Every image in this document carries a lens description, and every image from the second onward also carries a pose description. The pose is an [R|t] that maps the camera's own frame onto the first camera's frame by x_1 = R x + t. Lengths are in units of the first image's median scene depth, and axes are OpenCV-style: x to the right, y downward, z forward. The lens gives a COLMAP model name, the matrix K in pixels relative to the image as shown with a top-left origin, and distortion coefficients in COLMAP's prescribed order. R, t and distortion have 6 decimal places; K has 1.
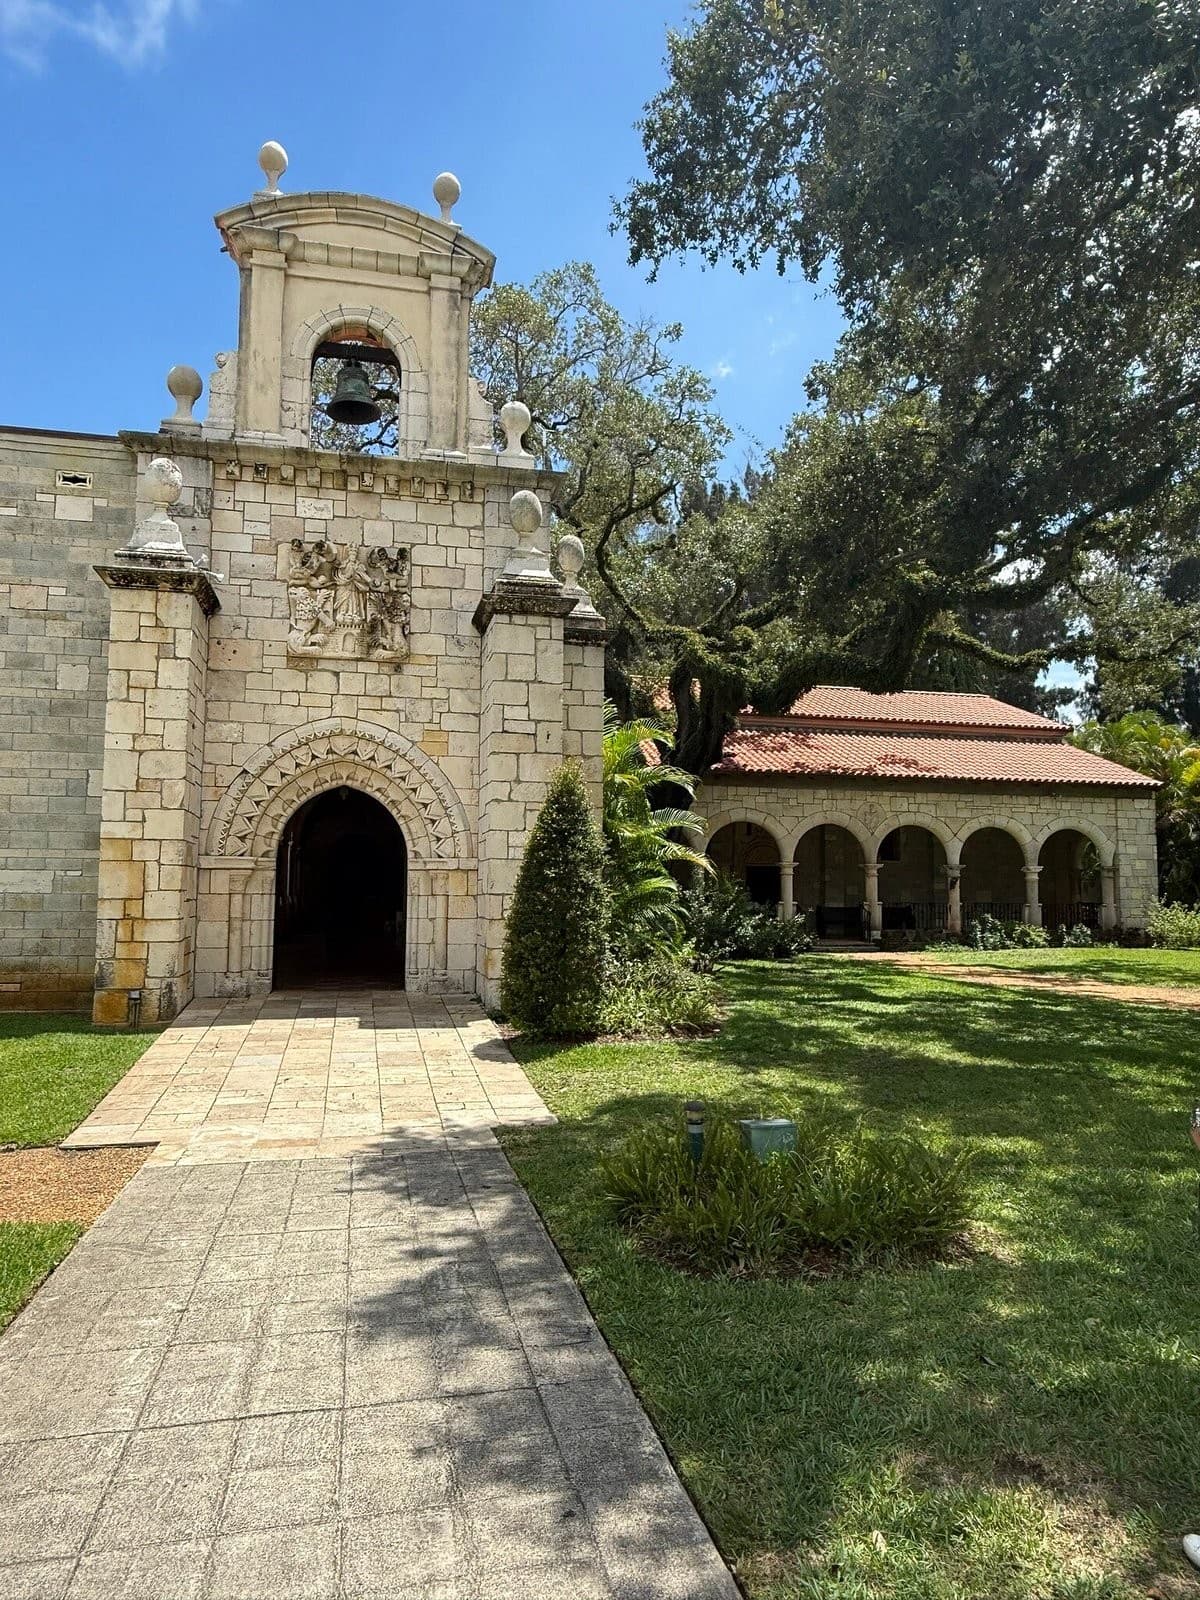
lens RADIAL K [[1031.4, 0, 605.5], [0, 1031.4, 811.7], [0, 0, 1]] dist [-0.015367, -0.009559]
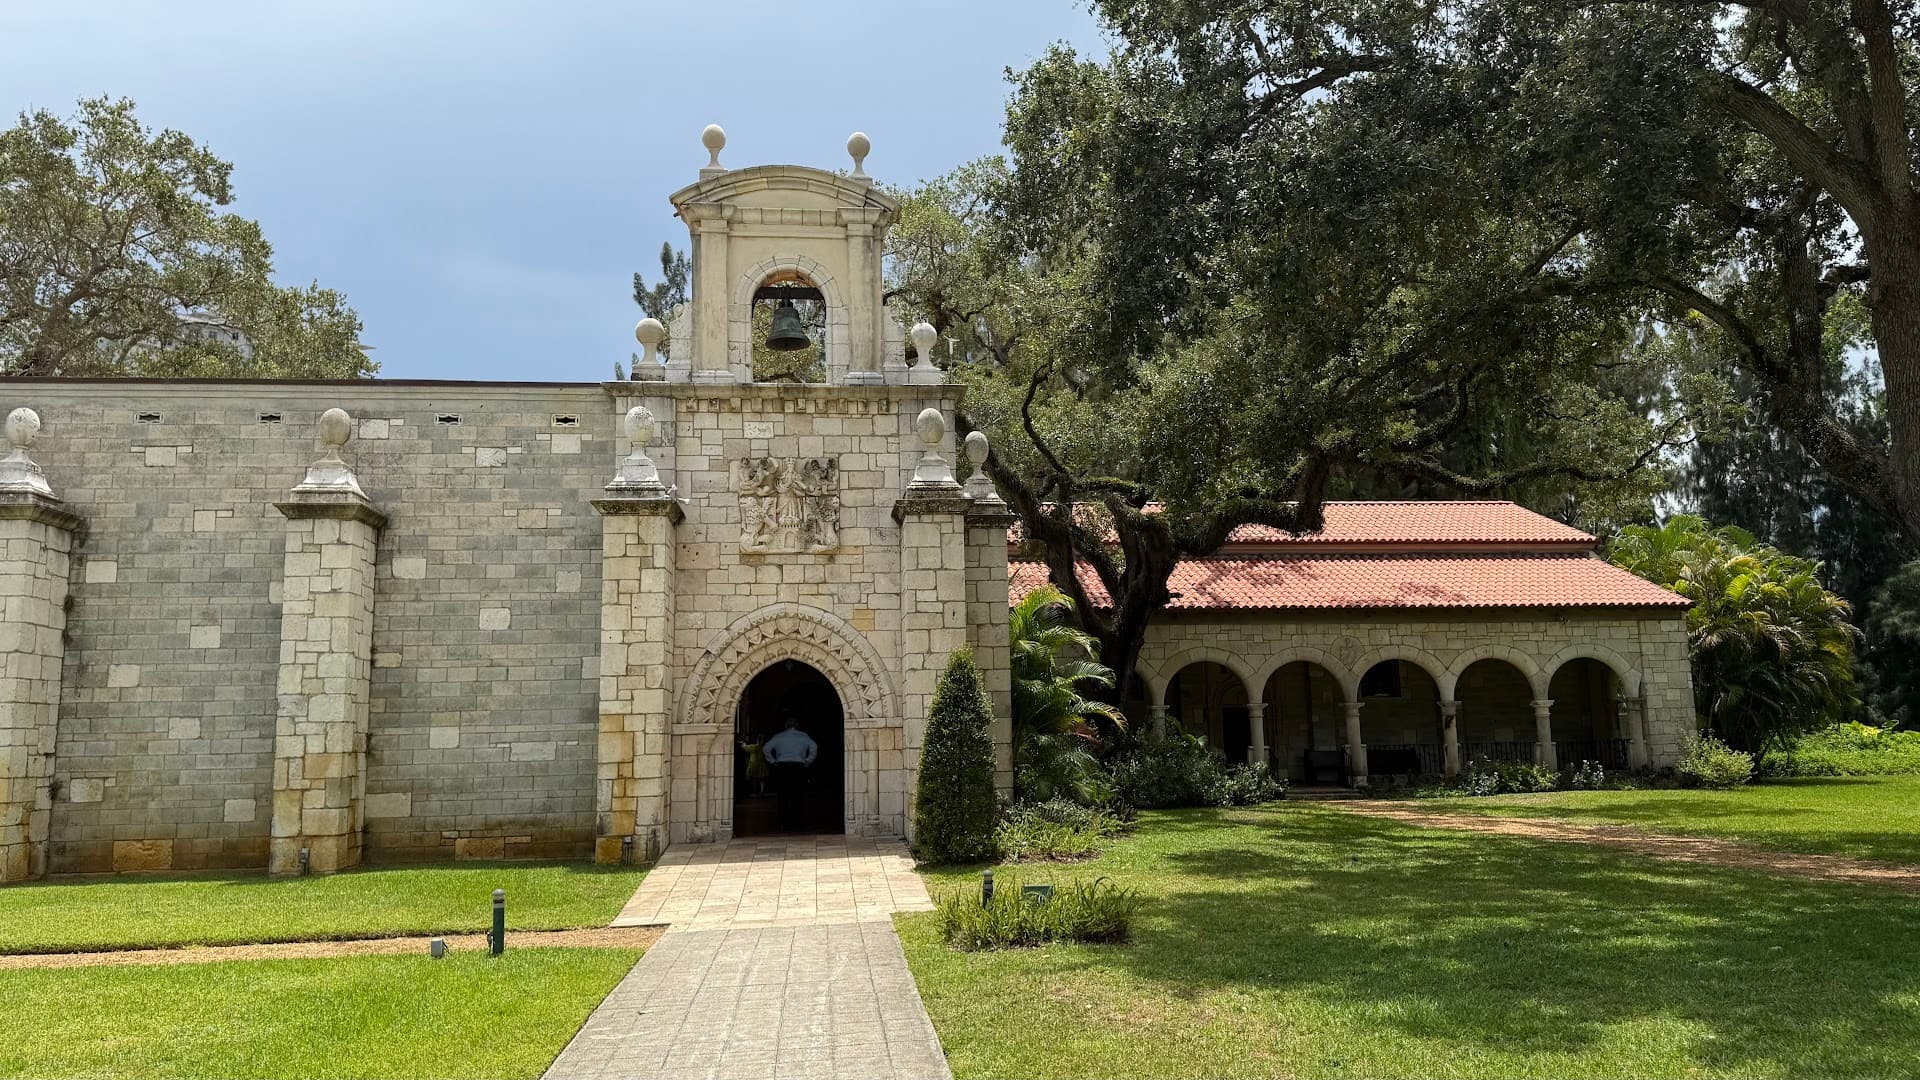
lens RADIAL K [[1366.5, 0, 988.8], [0, 1366.5, 525.1], [0, 0, 1]] dist [0.065061, -0.063534]
pose [[0.993235, -0.047612, -0.105911, 0.149502], [0.039081, 0.995930, -0.081223, -0.042831], [0.109347, 0.076534, 0.991053, -0.550898]]
